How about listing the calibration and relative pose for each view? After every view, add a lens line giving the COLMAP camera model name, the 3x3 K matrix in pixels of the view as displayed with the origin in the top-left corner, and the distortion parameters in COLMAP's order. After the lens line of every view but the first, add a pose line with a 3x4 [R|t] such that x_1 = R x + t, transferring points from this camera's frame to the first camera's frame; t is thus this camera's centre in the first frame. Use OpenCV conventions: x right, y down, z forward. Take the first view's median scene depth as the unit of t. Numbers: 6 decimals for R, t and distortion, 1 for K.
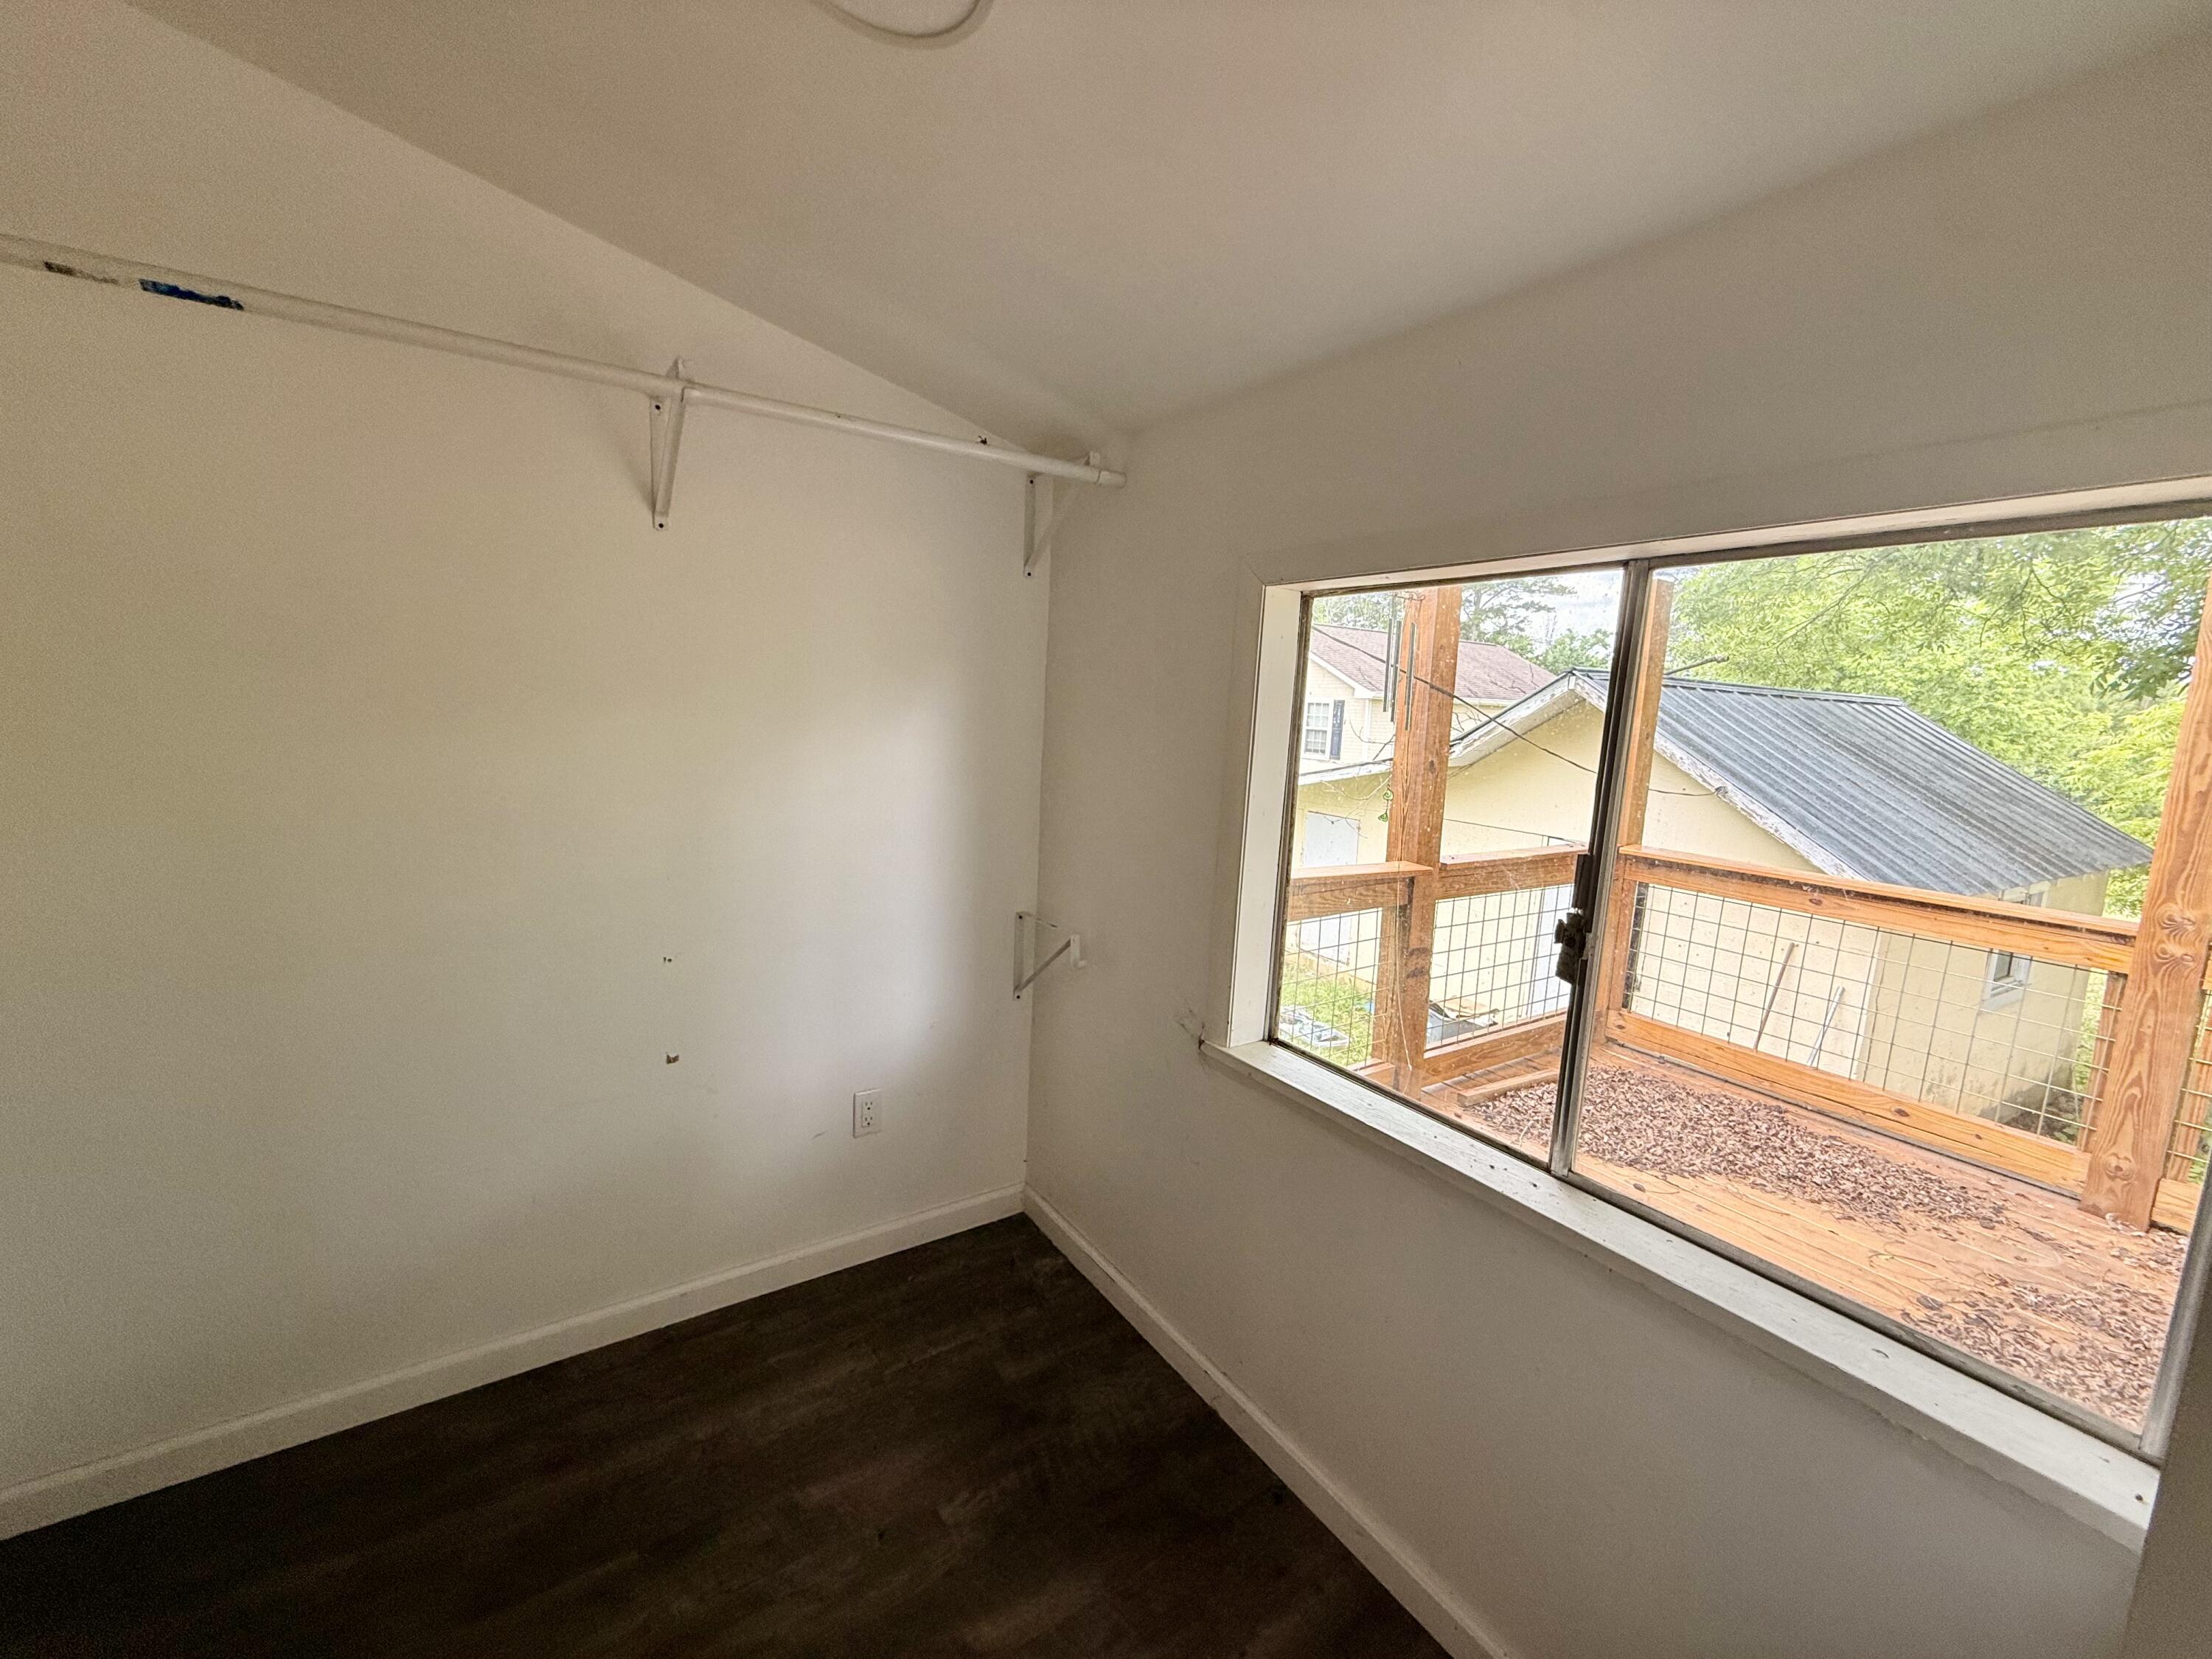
lens RADIAL K [[882.6, 0, 1100.9], [0, 882.6, 829.6], [0, 0, 1]] dist [0.000985, 0.000194]
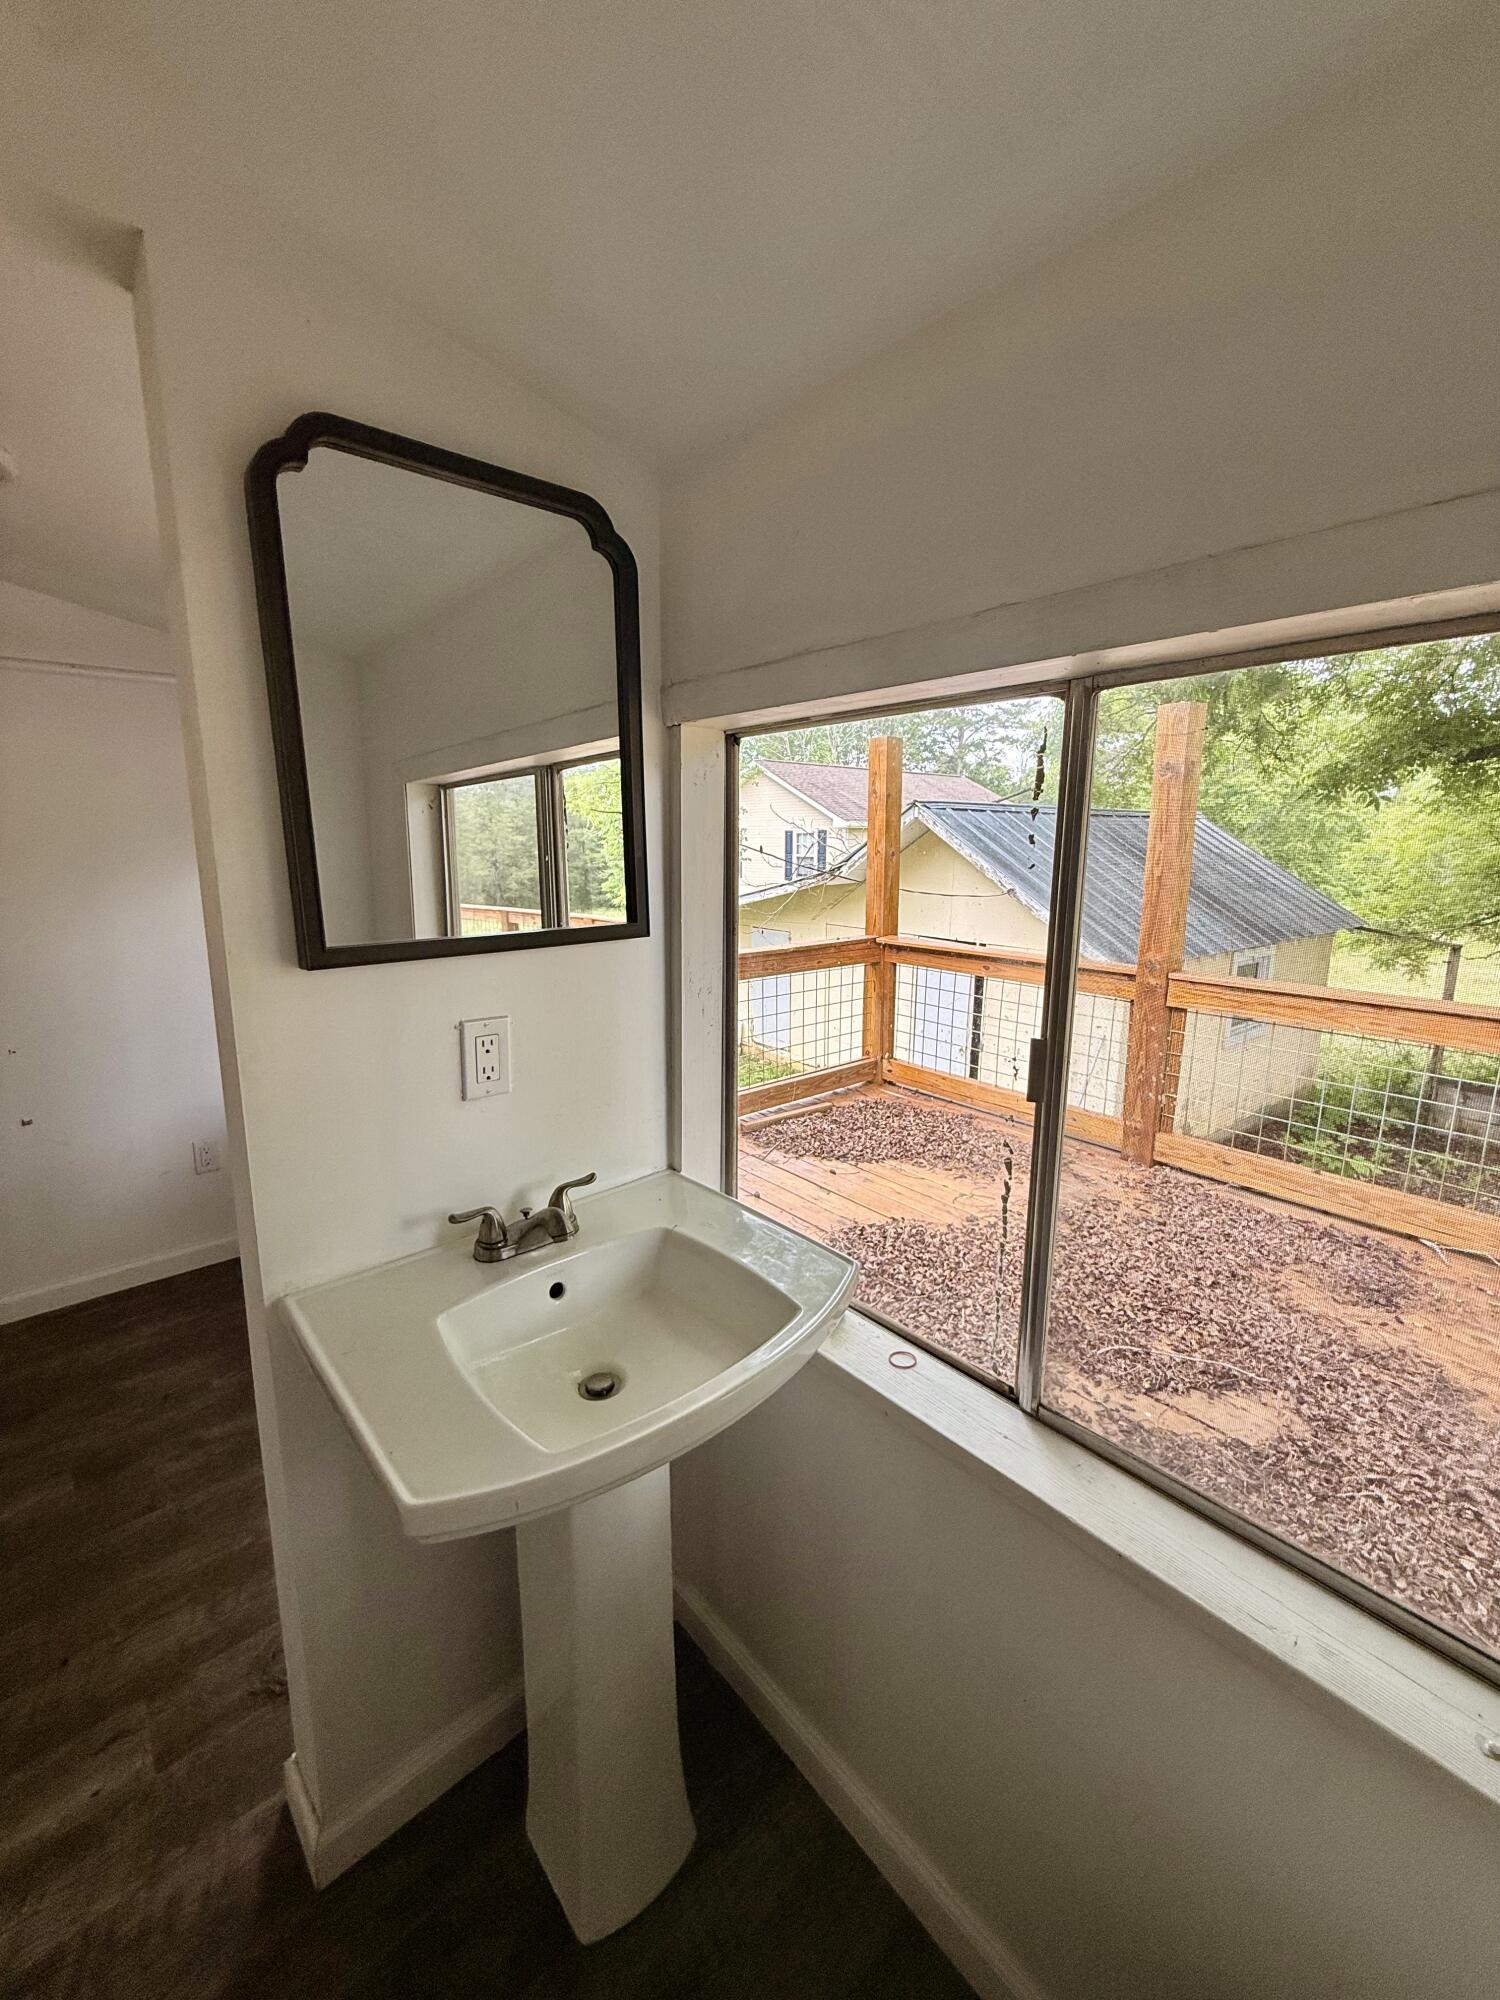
lens RADIAL K [[798.0, 0, 752.1], [0, 798.0, 995.4], [0, 0, 1]] dist [0.000985, 0.000194]
pose [[0.990191, -0.066473, 0.122896, 0.235645], [0.059896, 0.996607, 0.056458, 0.026011], [-0.126232, -0.048543, 0.990812, -0.179975]]
